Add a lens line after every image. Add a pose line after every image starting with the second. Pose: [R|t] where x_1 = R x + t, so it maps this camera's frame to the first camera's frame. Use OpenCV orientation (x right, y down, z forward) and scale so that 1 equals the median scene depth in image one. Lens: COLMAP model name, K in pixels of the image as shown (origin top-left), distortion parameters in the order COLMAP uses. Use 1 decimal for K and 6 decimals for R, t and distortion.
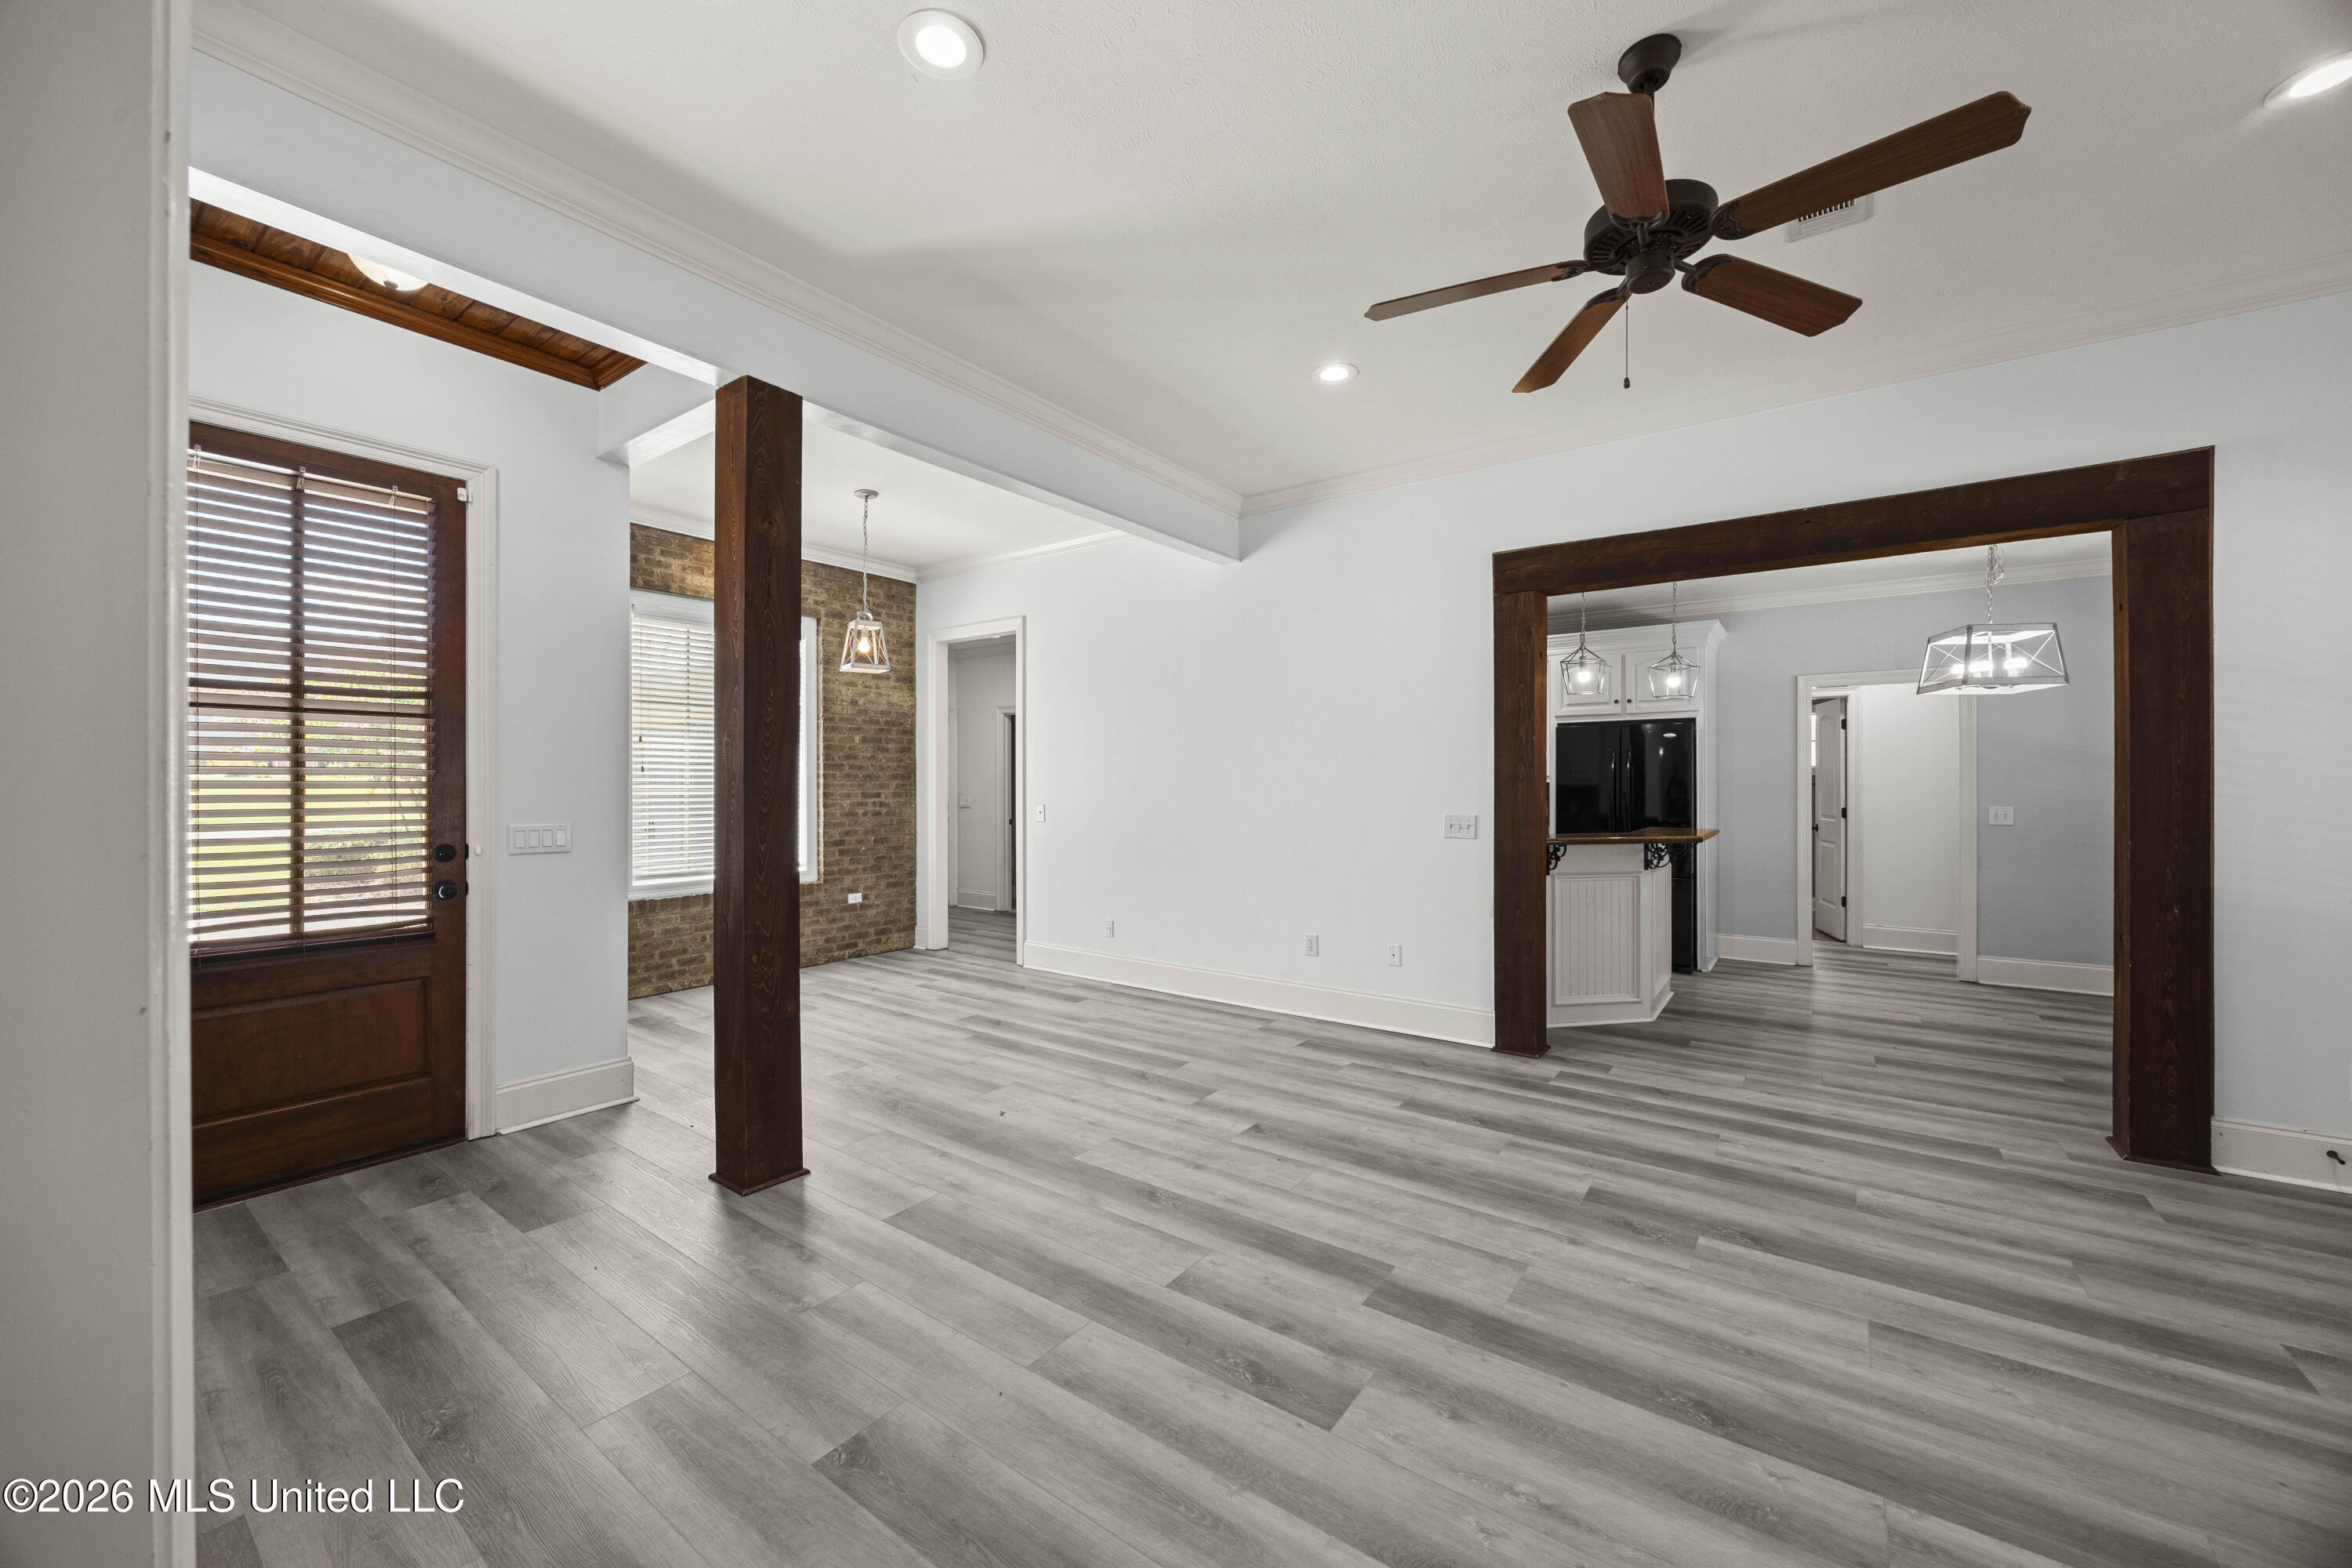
lens RADIAL K [[892.6, 0, 1178.3], [0, 892.6, 784.9], [0, 0, 1]] dist [-0.002980, 0.000027]
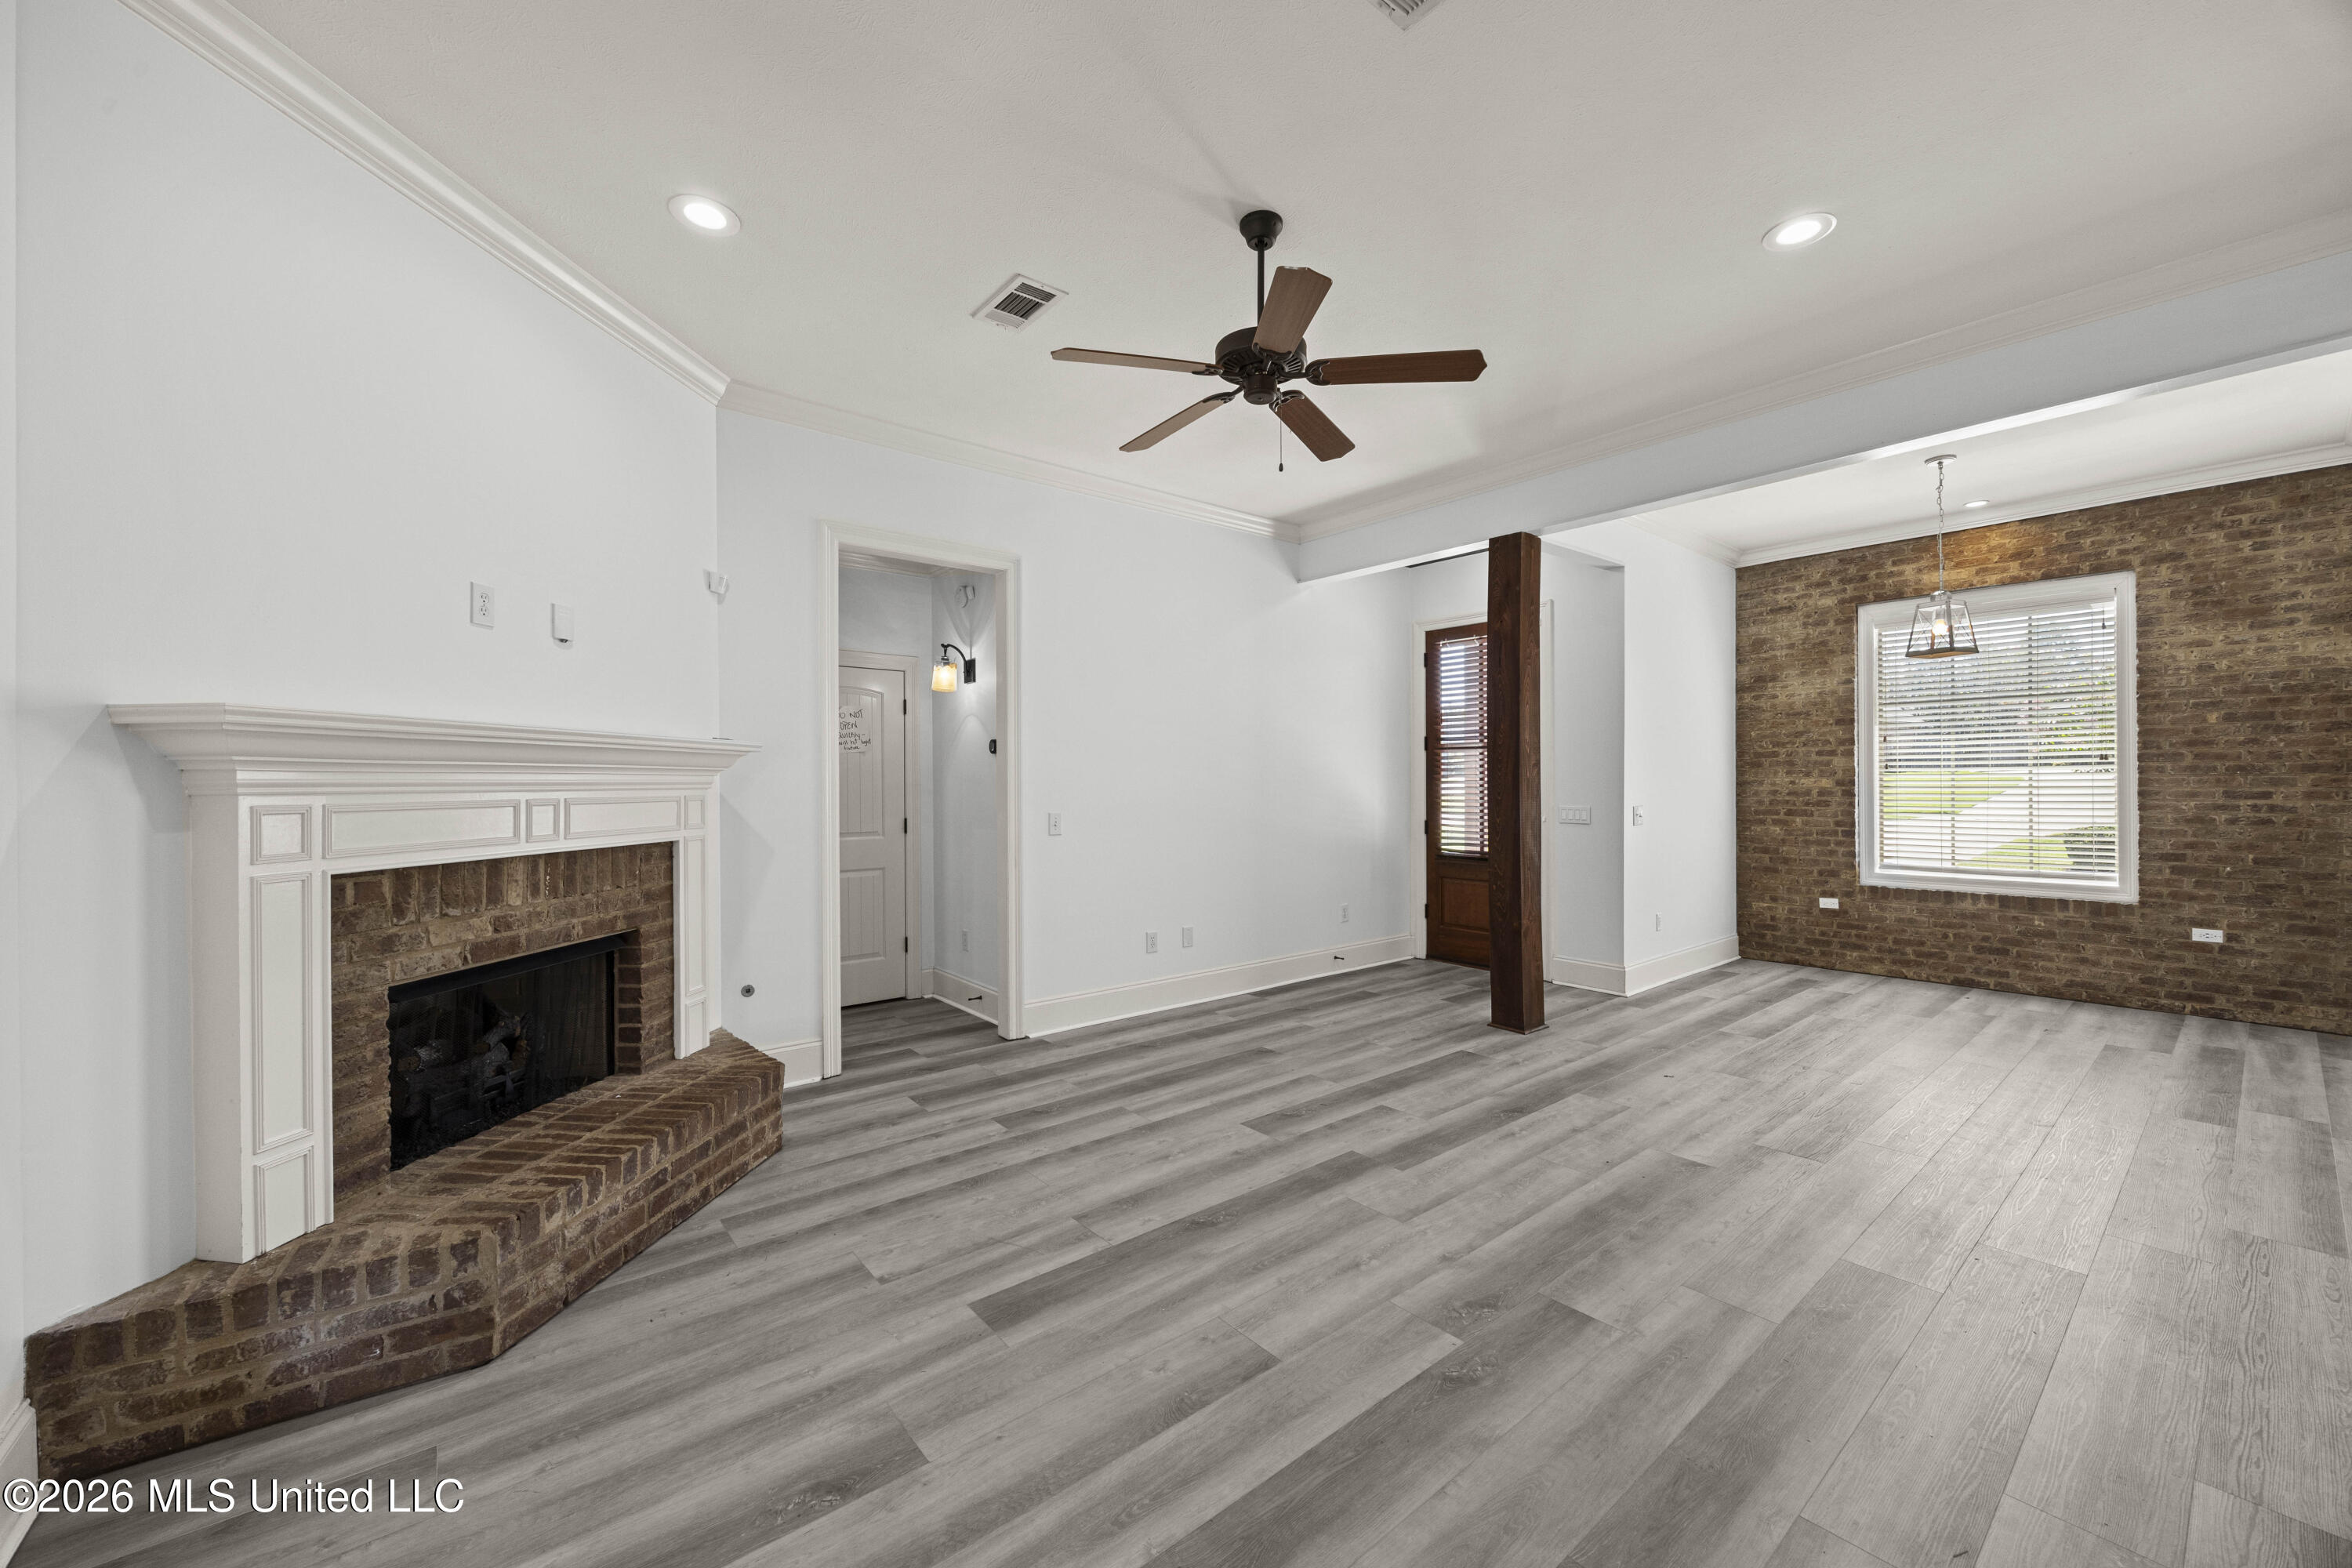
lens RADIAL K [[892.6, 0, 1176.0], [0, 892.6, 783.9], [0, 0, 1]] dist [-0.002980, 0.000027]
pose [[-0.261856, 0.002580, -0.965104, 0.890125], [0.003312, 0.999993, 0.001774, -0.002115], [0.965101, -0.002732, -0.261863, 0.595949]]
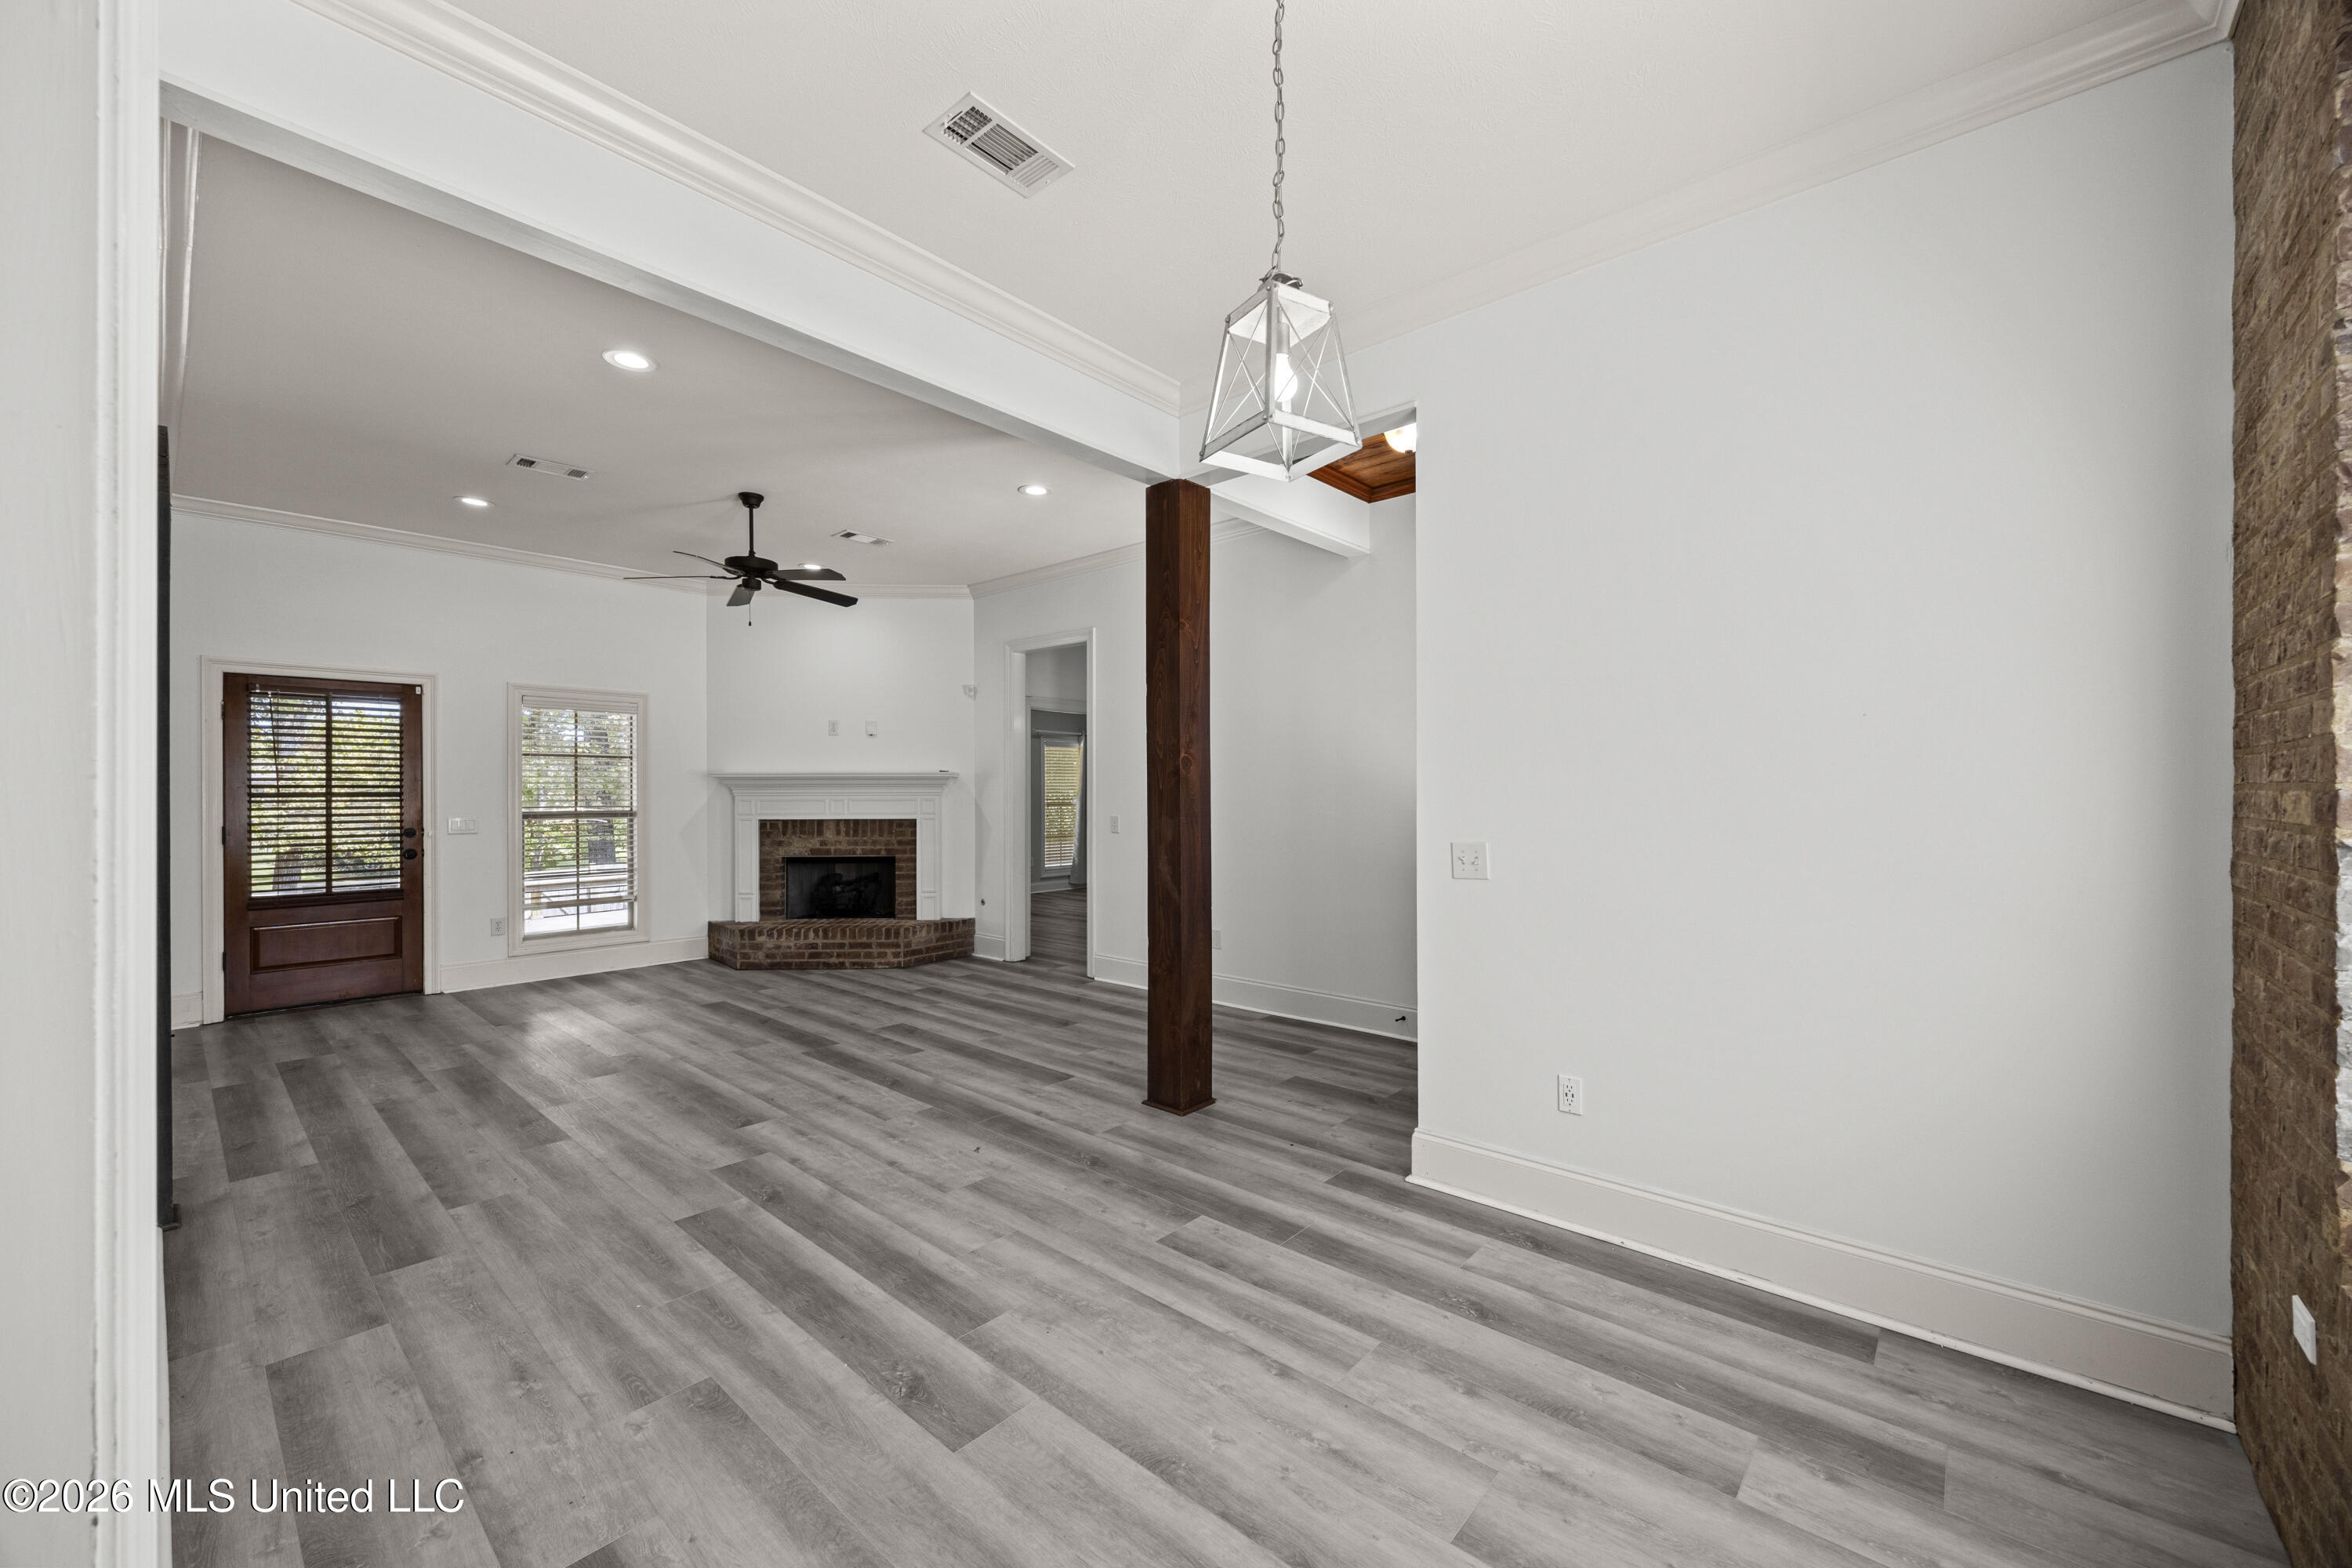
lens RADIAL K [[892.6, 0, 1180.7], [0, 892.6, 789.6], [0, 0, 1]] dist [-0.002980, 0.000027]
pose [[-0.996020, 0.002864, 0.089082, -0.420456], [0.002777, 0.999996, -0.001104, -0.005064], [-0.089085, -0.000852, -0.996024, 1.630006]]
